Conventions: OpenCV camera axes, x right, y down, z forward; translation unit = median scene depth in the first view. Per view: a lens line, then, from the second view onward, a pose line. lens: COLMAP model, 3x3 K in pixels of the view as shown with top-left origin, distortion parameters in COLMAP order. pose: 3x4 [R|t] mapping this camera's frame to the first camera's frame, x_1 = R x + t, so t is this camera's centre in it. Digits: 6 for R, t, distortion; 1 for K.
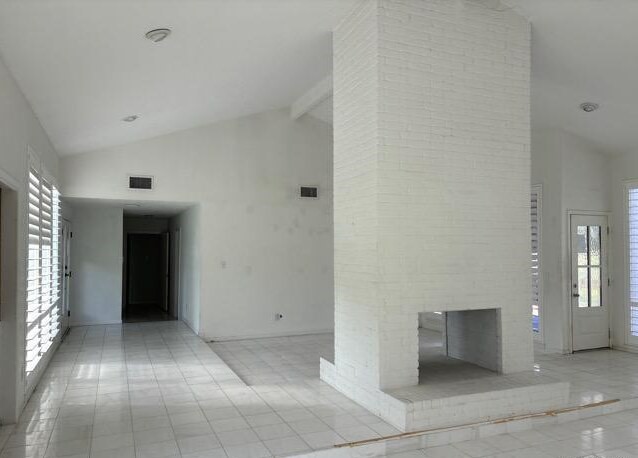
lens RADIAL K [[480.4, 0, 320.0], [0, 480.4, 243.5], [0, 0, 1]] dist [0.053598, -0.062215]
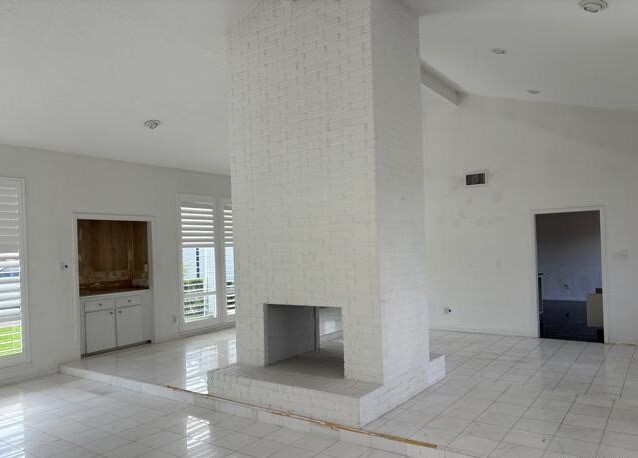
lens RADIAL K [[480.4, 0, 320.0], [0, 480.4, 243.5], [0, 0, 1]] dist [0.053598, -0.062215]
pose [[0.532107, -0.026059, -0.846276, 1.237589], [0.045453, 0.998964, -0.002182, 0.009942], [0.845456, -0.037305, 0.532740, 0.511547]]
